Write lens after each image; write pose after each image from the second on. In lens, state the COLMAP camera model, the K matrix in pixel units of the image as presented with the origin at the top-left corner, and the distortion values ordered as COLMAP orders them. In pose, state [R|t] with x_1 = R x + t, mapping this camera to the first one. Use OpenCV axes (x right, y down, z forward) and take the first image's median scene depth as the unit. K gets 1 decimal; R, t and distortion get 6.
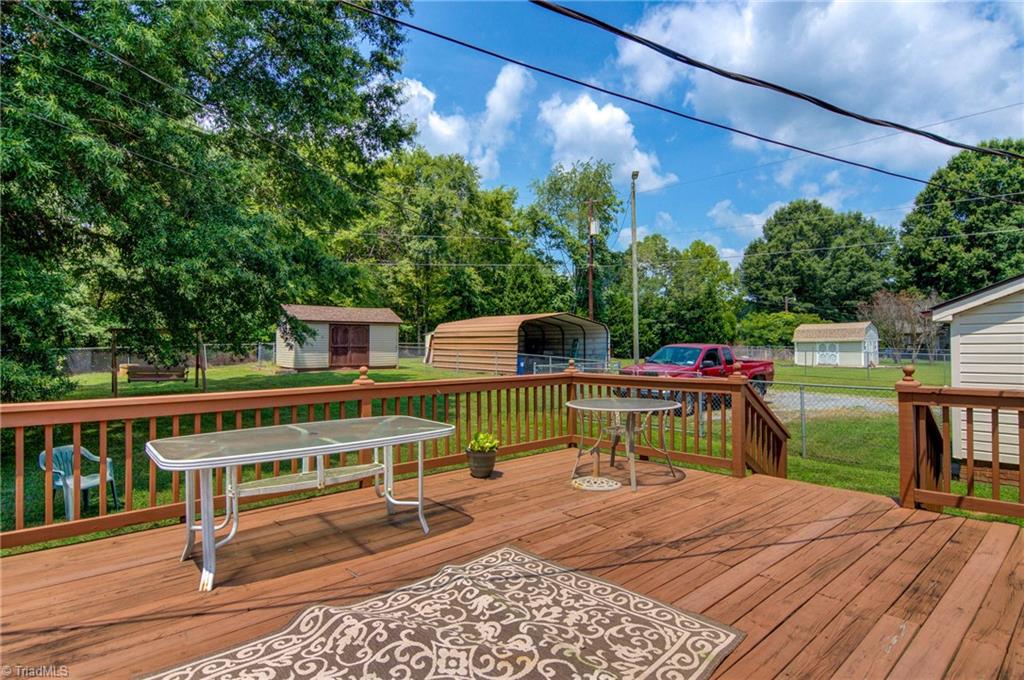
lens RADIAL K [[546.3, 0, 512.0], [0, 546.3, 345.3], [0, 0, 1]] dist [0.027207, -0.020629]
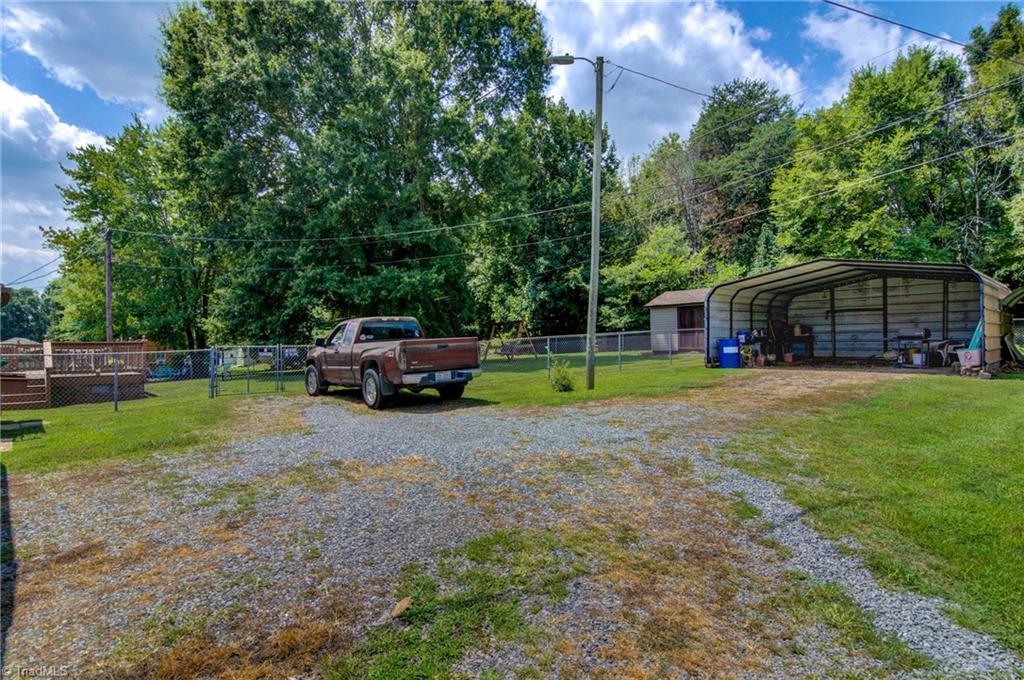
lens RADIAL K [[546.3, 0, 512.0], [0, 546.3, 345.3], [0, 0, 1]] dist [0.027207, -0.020629]
pose [[0.024207, 0.010588, -0.999651, 0.657389], [0.025791, 0.999604, 0.011212, 0.010765], [0.999374, -0.026054, 0.023925, 0.654546]]
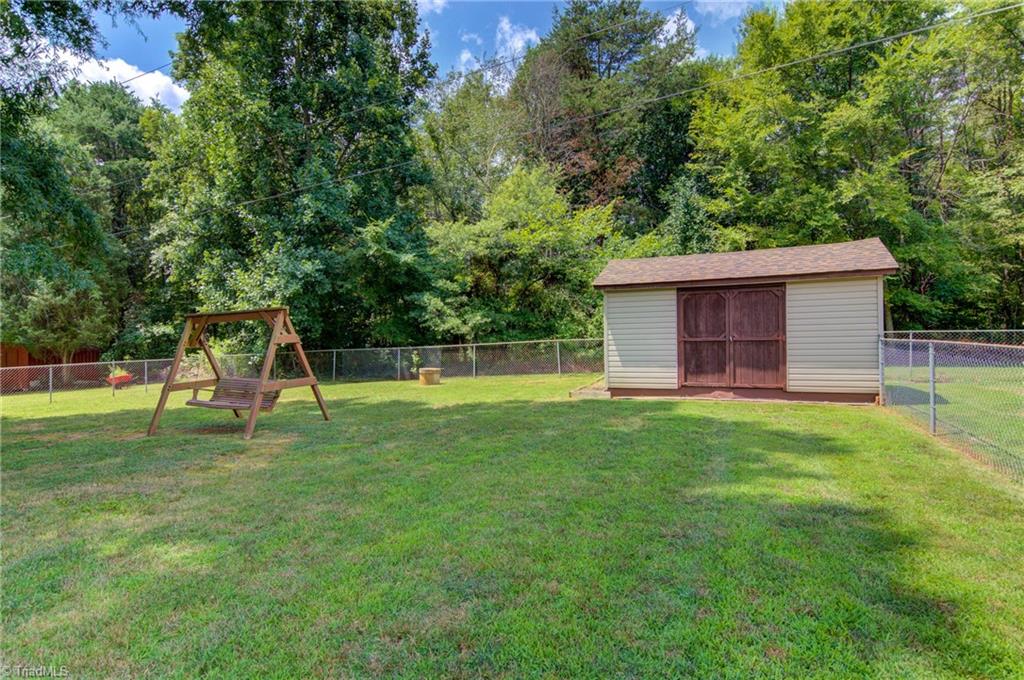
lens RADIAL K [[546.3, 0, 512.0], [0, 546.3, 345.3], [0, 0, 1]] dist [0.027207, -0.020629]
pose [[0.475460, -0.000245, -0.879737, -0.011518], [0.013495, 0.999884, 0.007014, 0.000133], [0.879634, -0.015207, 0.475408, 0.659886]]
